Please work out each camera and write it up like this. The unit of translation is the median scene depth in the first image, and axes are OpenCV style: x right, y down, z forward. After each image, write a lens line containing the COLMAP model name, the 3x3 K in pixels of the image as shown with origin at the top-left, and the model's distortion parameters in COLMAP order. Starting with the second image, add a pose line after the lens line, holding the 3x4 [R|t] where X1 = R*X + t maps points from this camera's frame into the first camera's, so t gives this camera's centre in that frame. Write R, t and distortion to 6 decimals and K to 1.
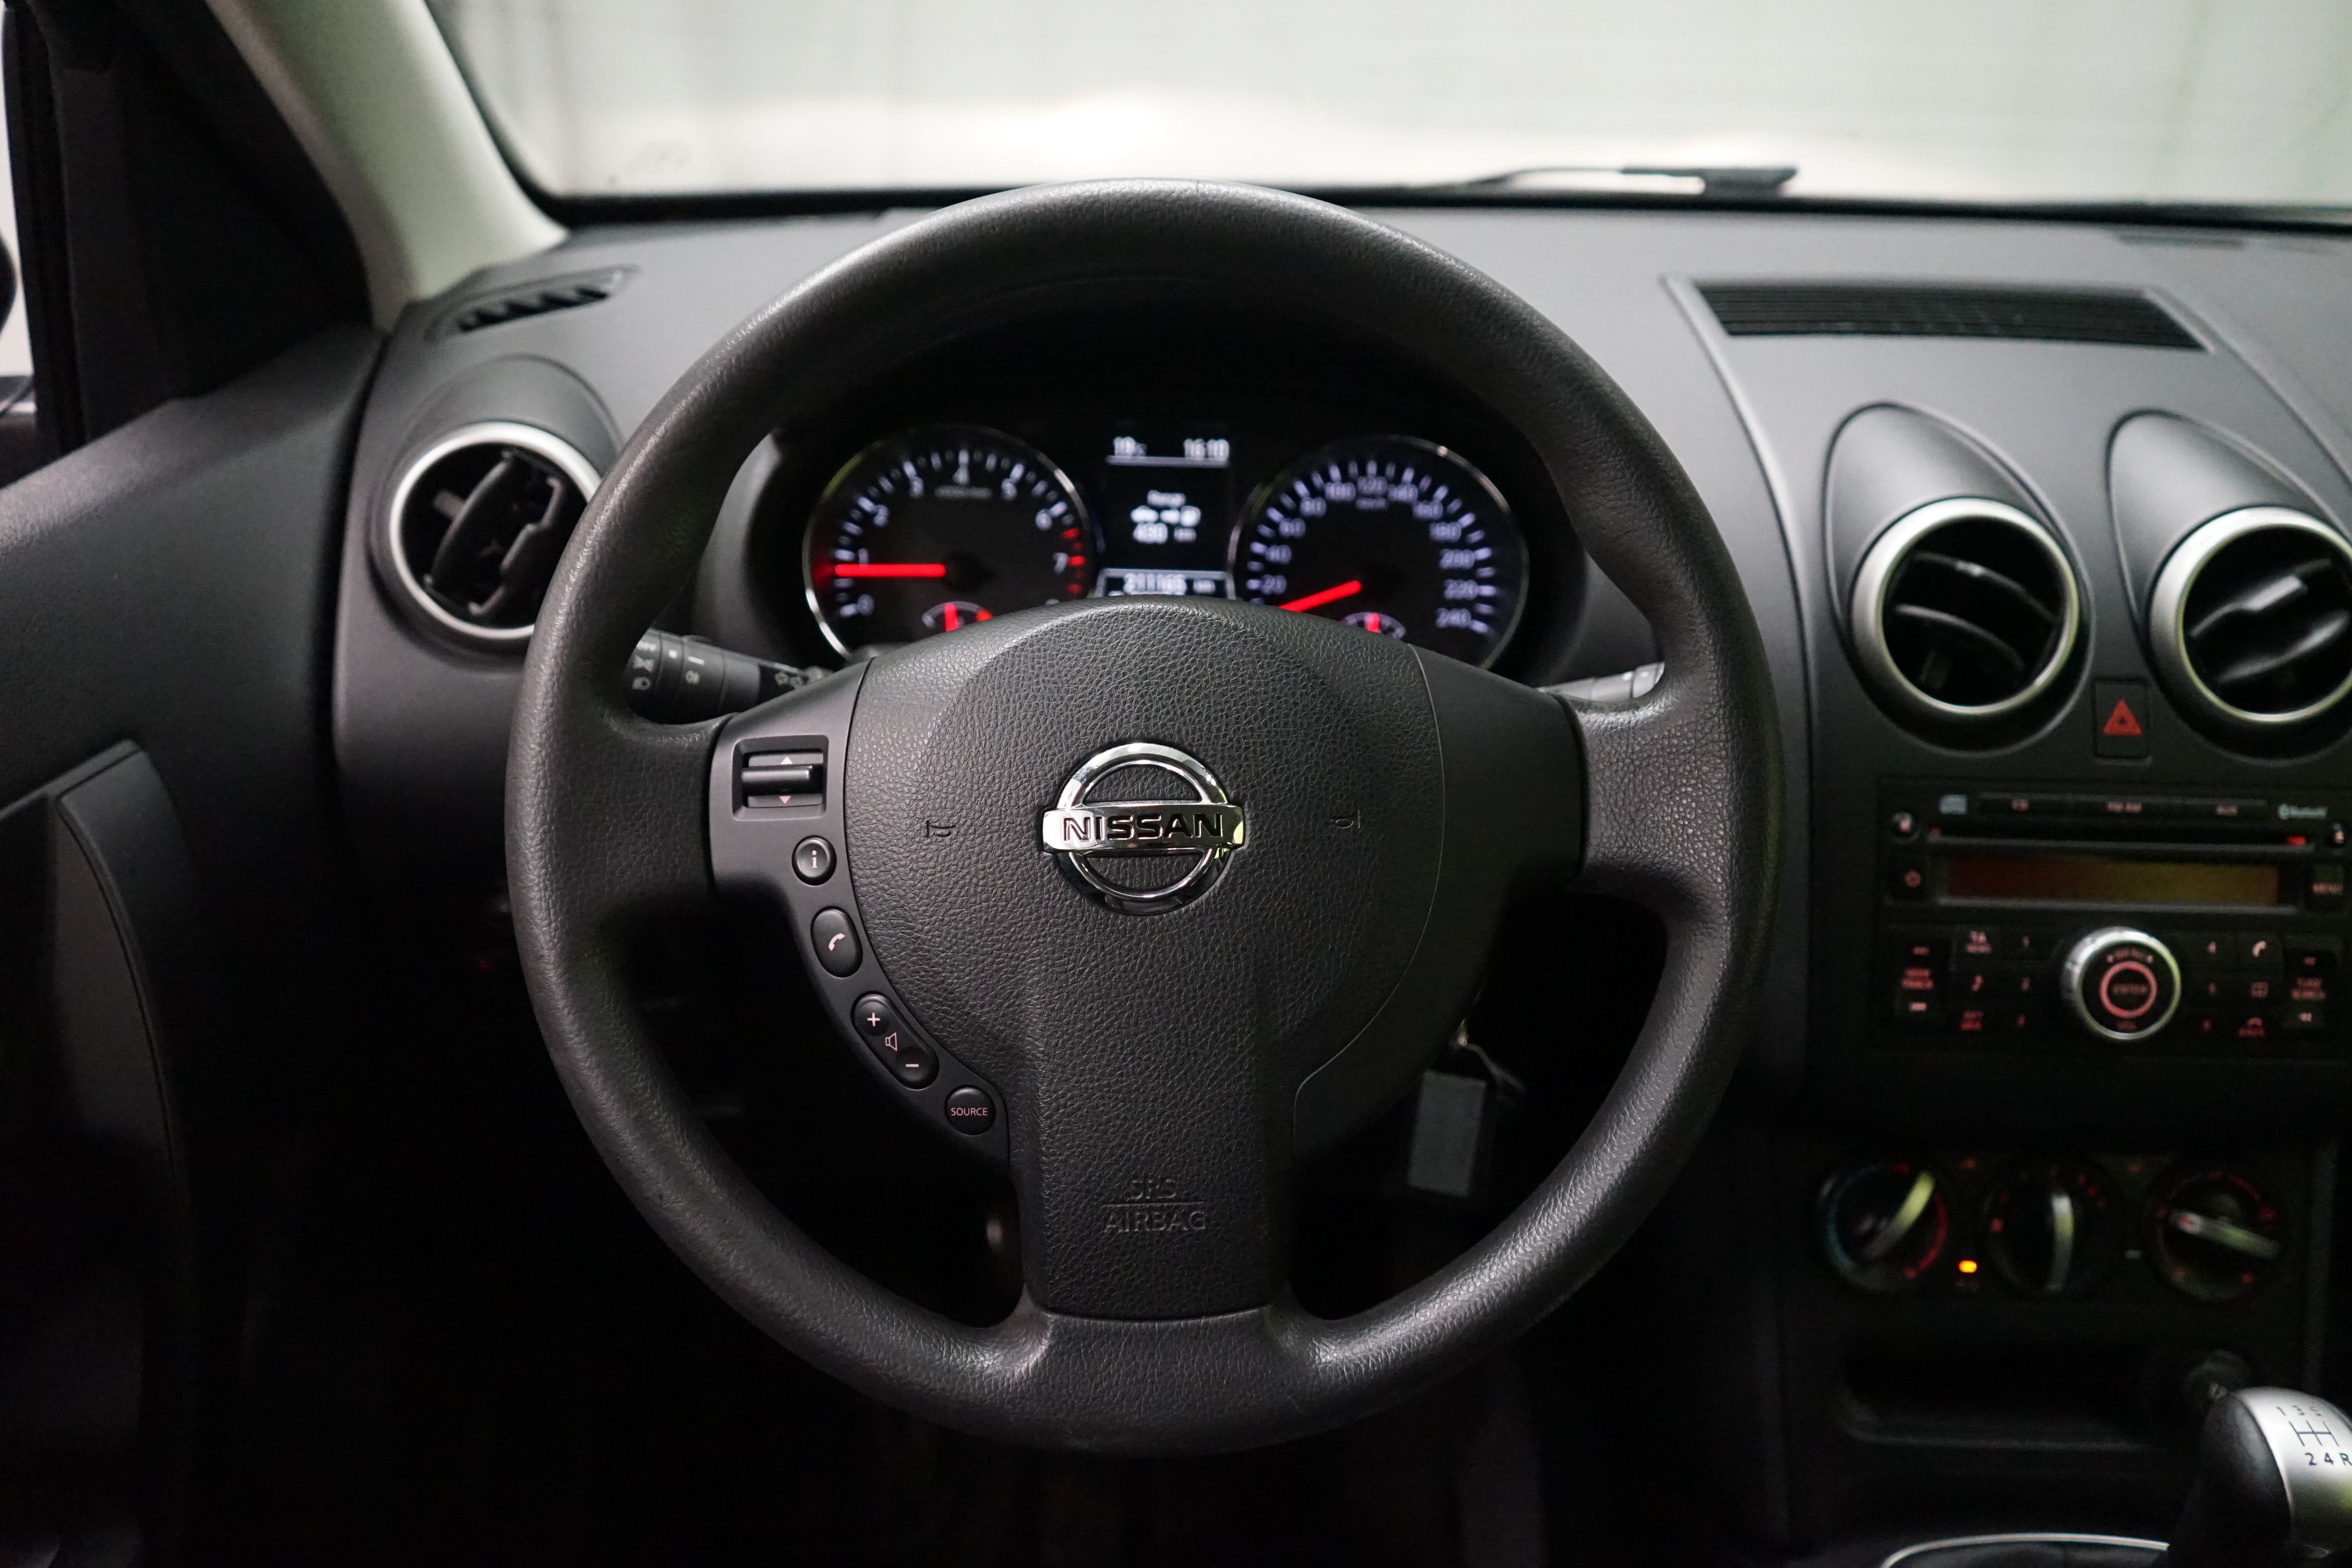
lens RADIAL K [[1885.8, 0, 1189.5], [0, 1885.8, 793.7], [0, 0, 1]] dist [-0.003054, 0.009032]
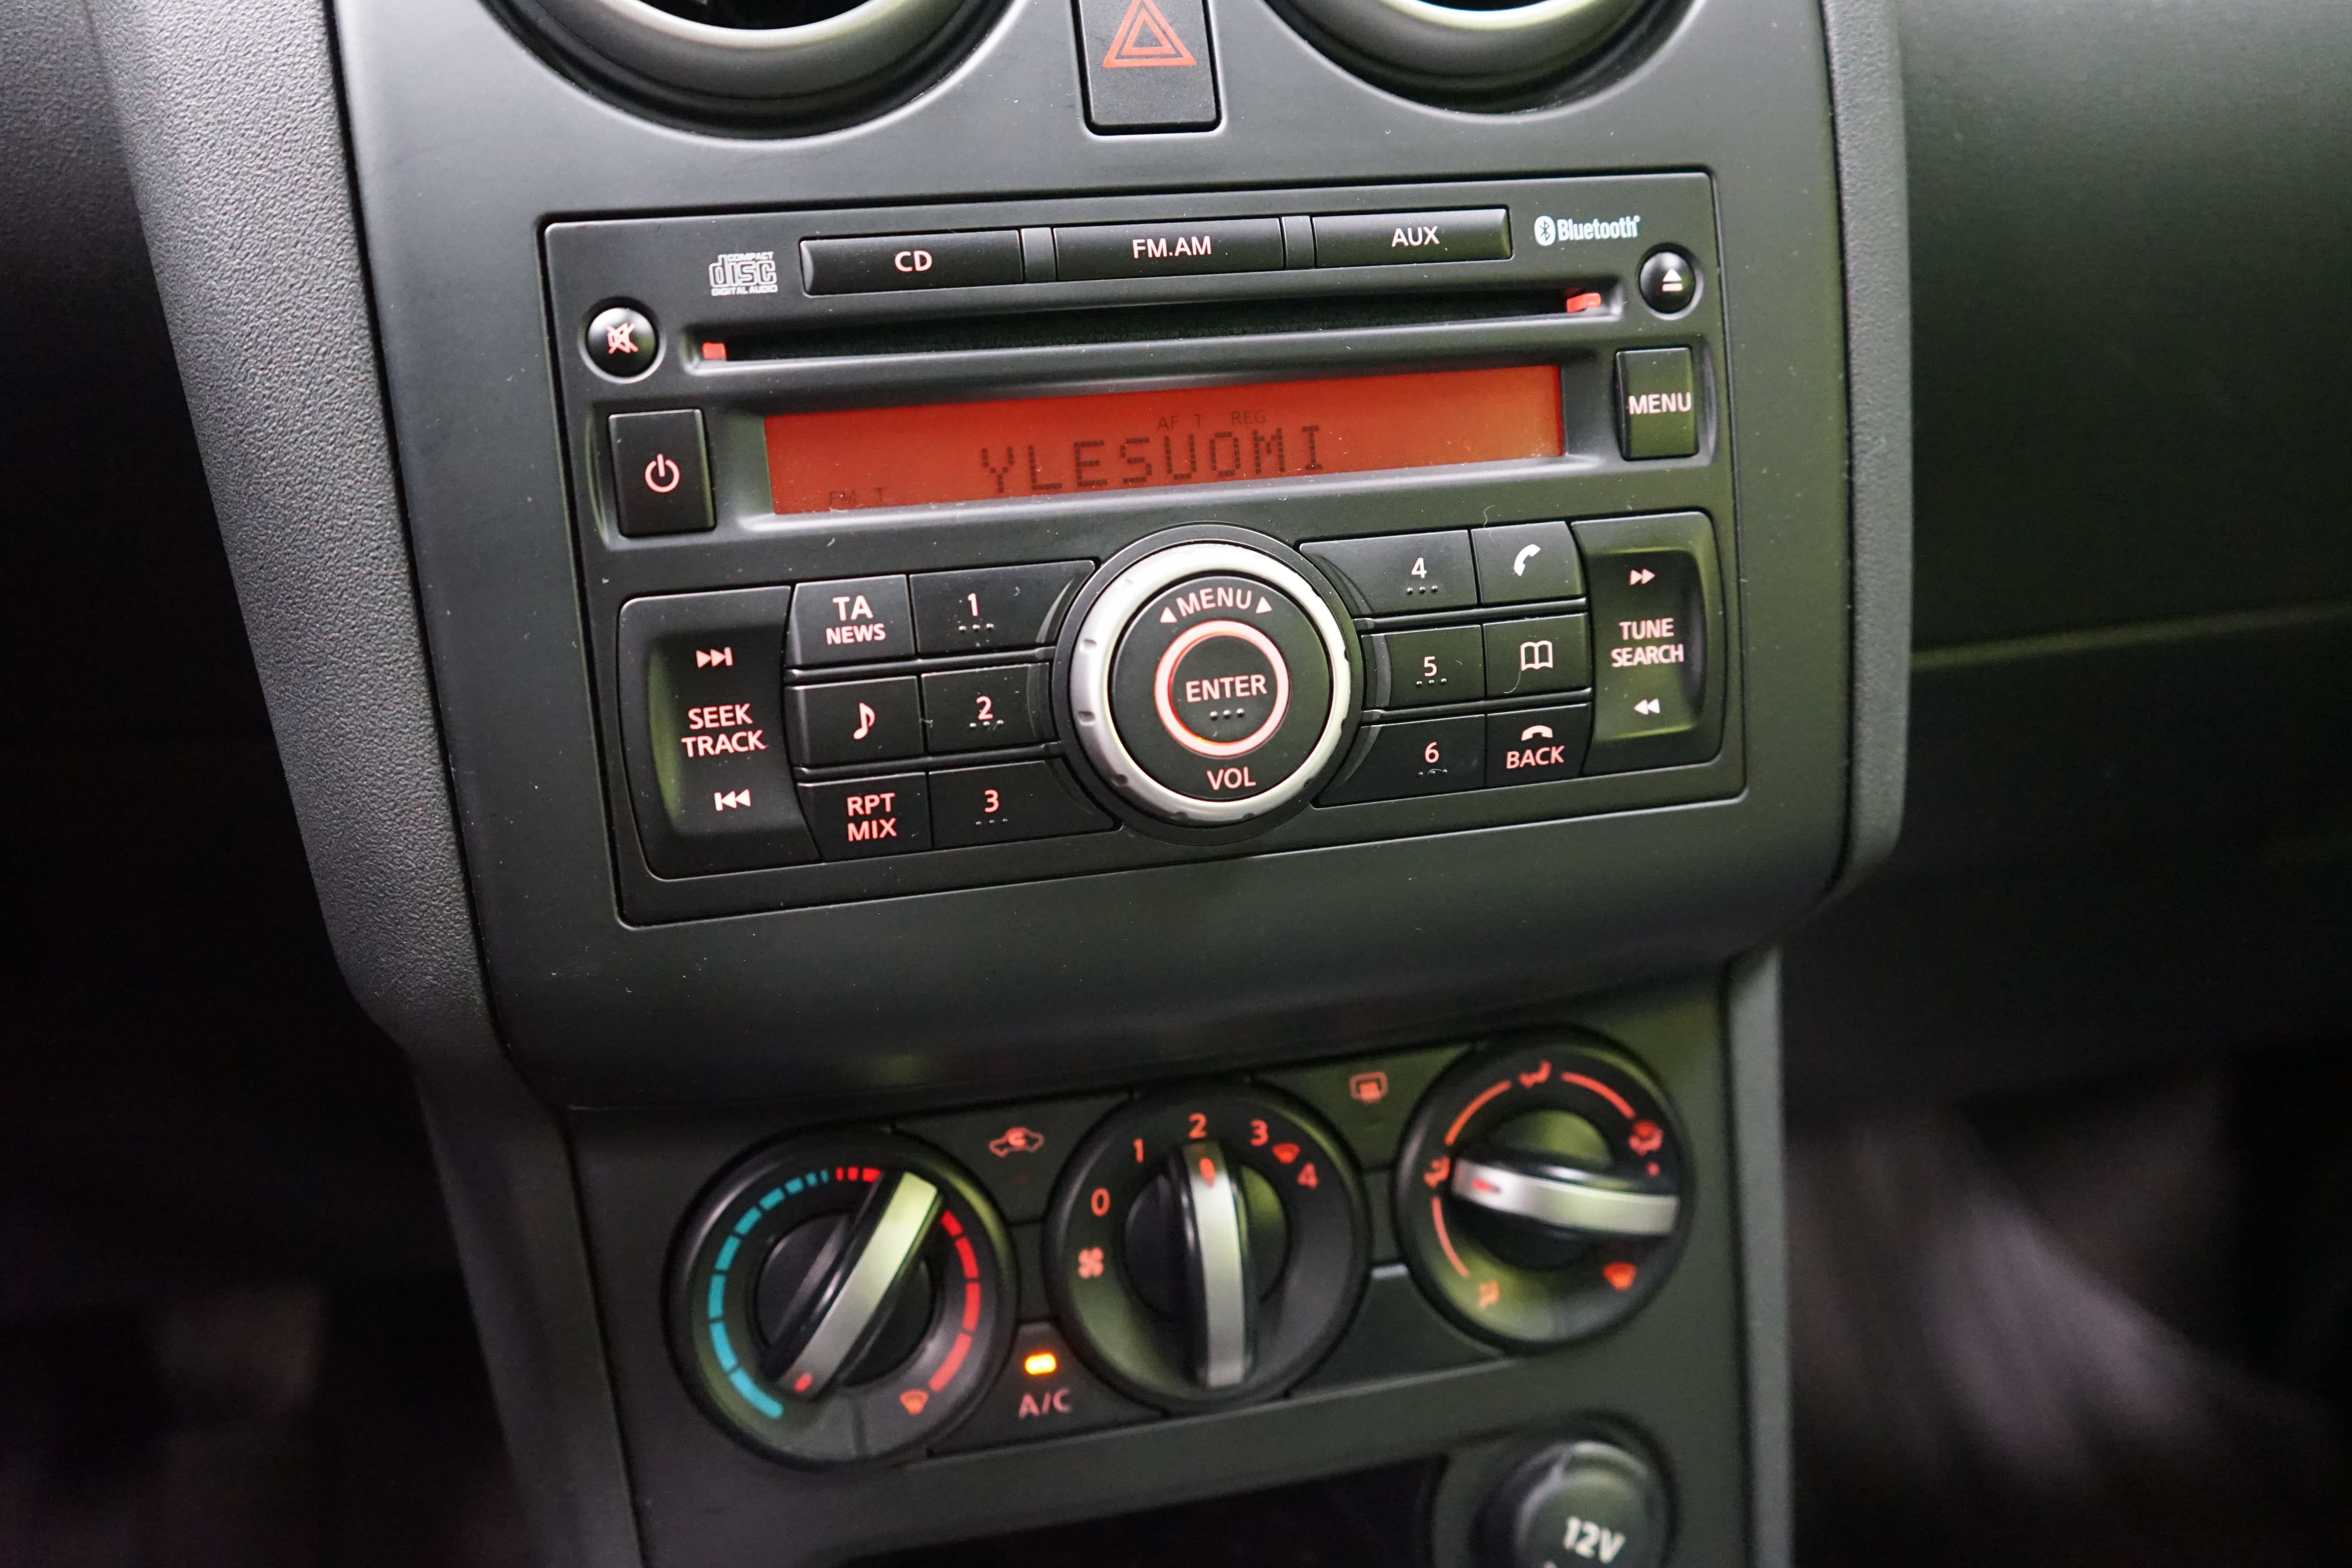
lens RADIAL K [[1885.8, 0, 1160.6], [0, 1885.8, 782.5], [0, 0, 1]] dist [-0.003054, 0.009032]
pose [[0.976284, -0.129005, 0.173861, 0.415226], [0.121059, 0.991087, 0.055605, 0.100459], [-0.179484, -0.033239, 0.983199, 0.607871]]
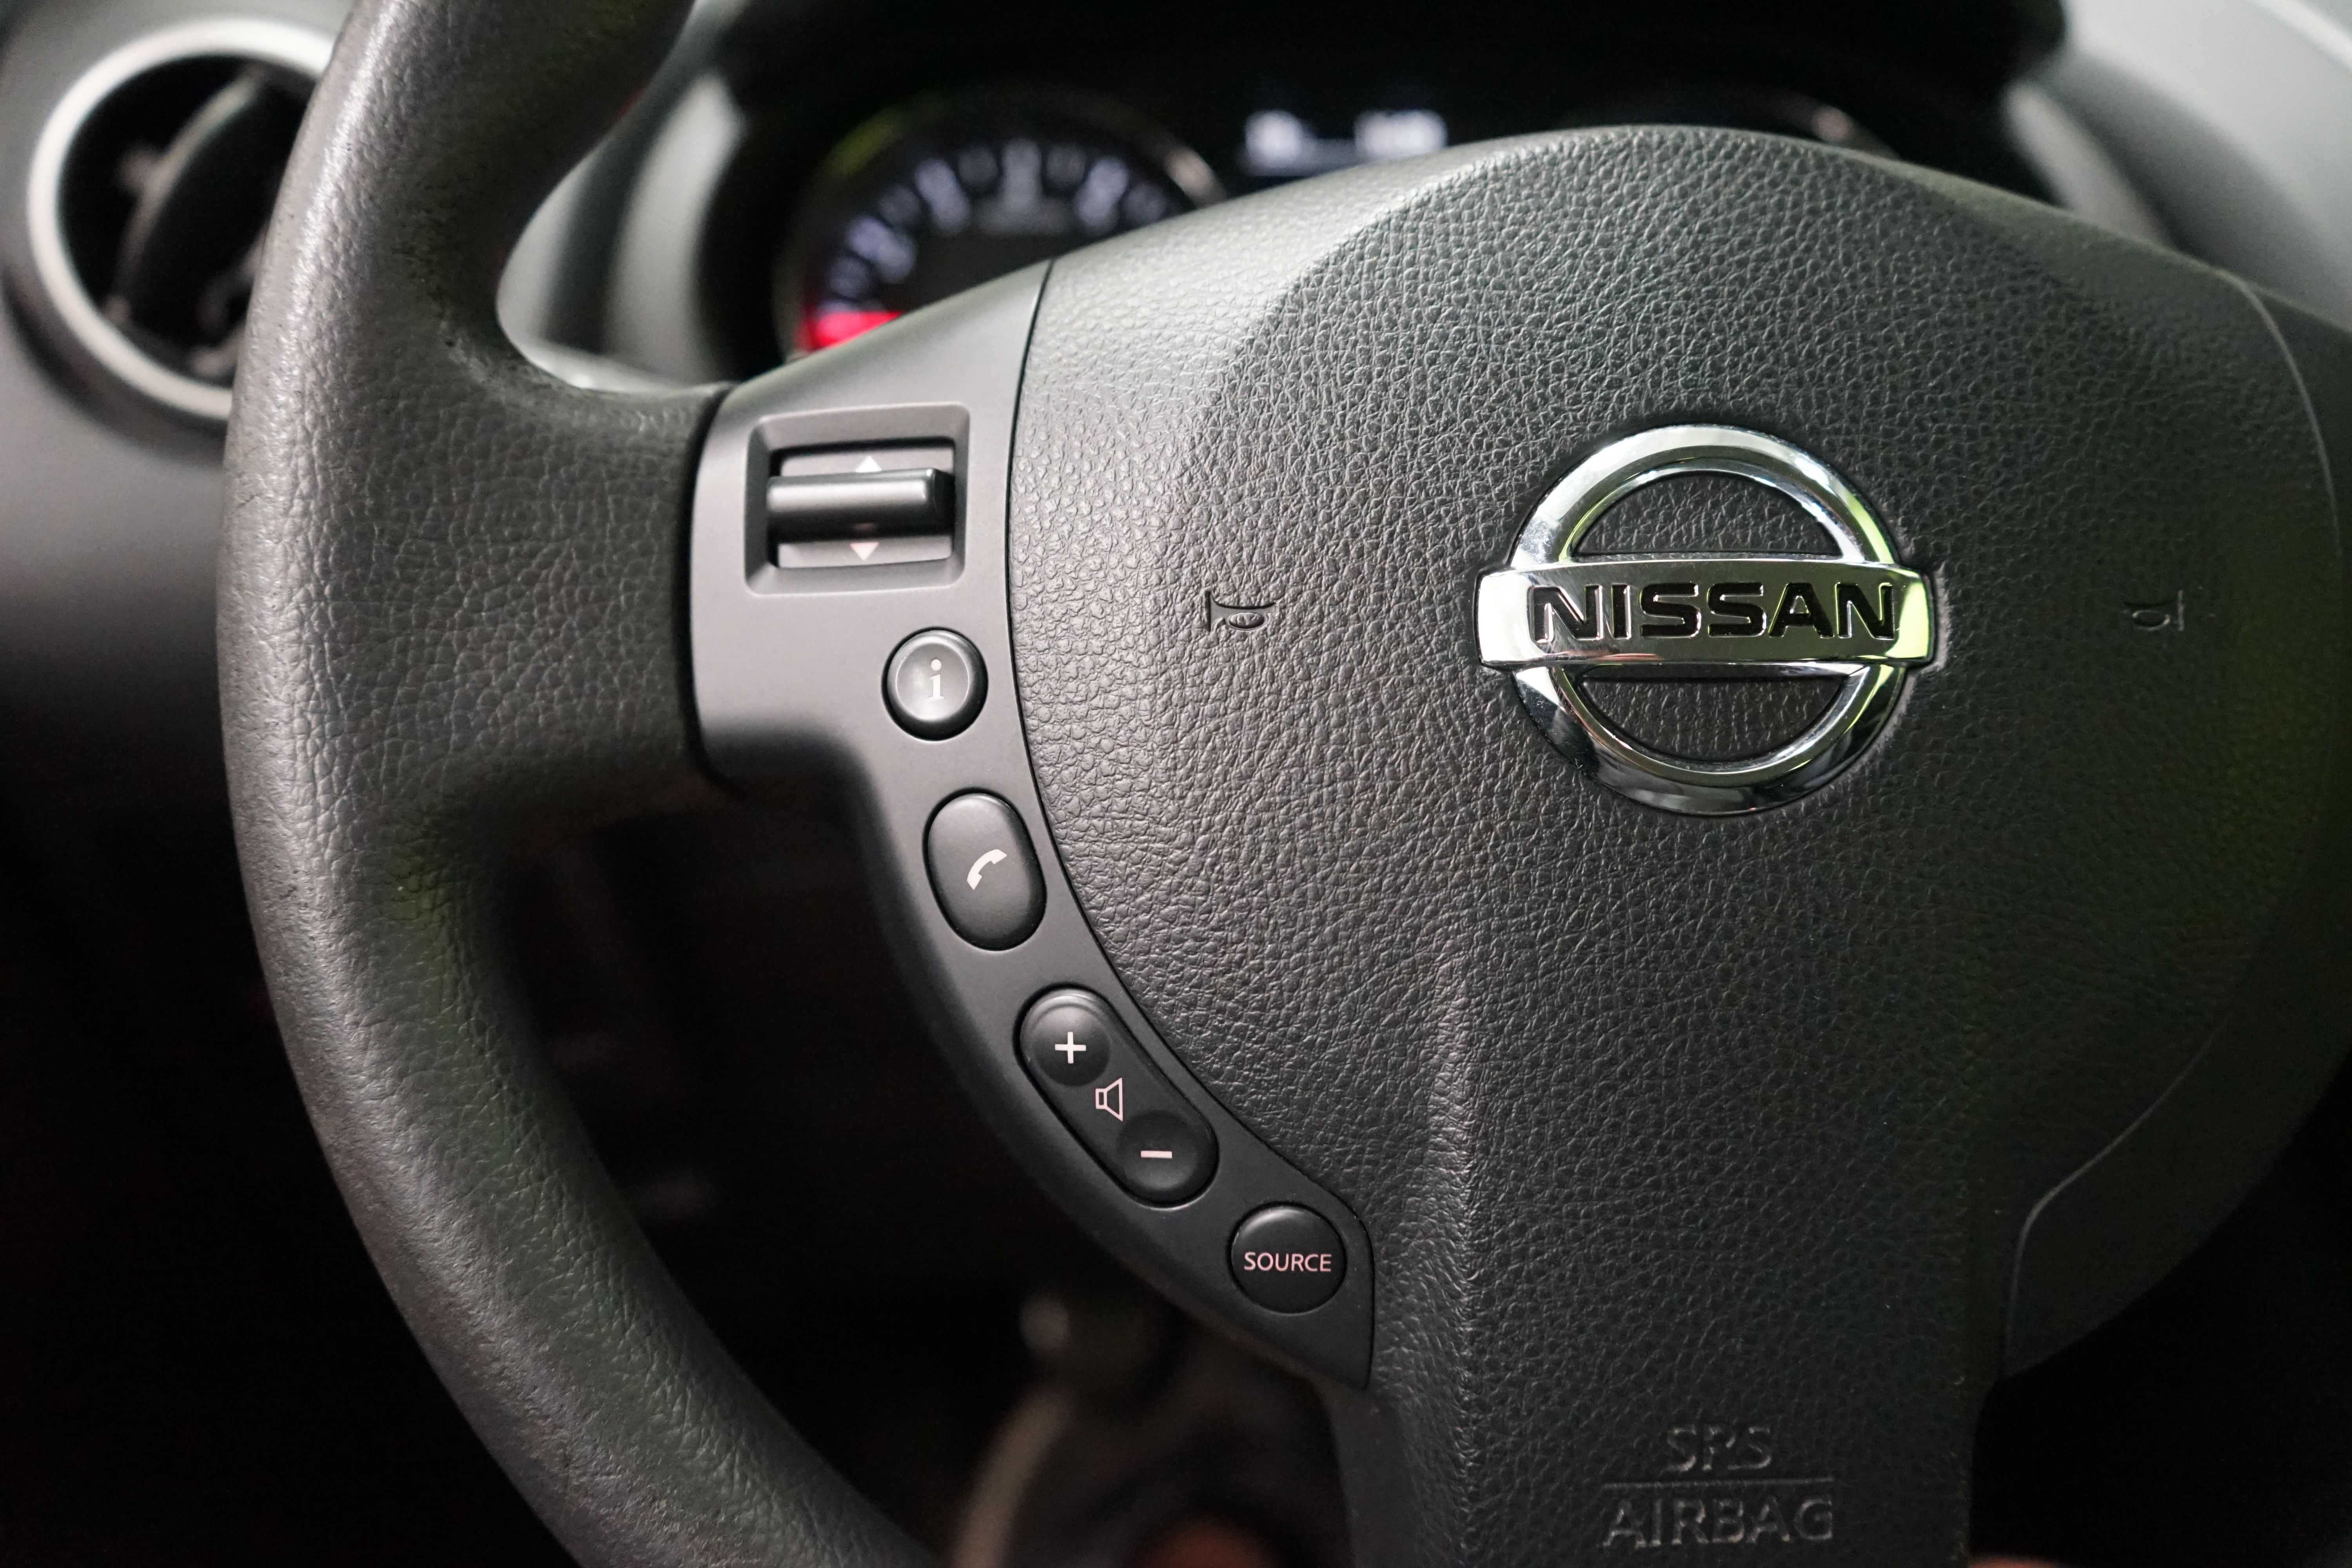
lens RADIAL K [[1885.8, 0, 1157.5], [0, 1885.8, 791.6], [0, 0, 1]] dist [-0.003054, 0.009032]
pose [[0.998717, 0.019142, 0.046875, -0.133593], [-0.019229, 0.999814, 0.001417, 0.047052], [-0.046839, -0.002316, 0.998900, 0.445963]]
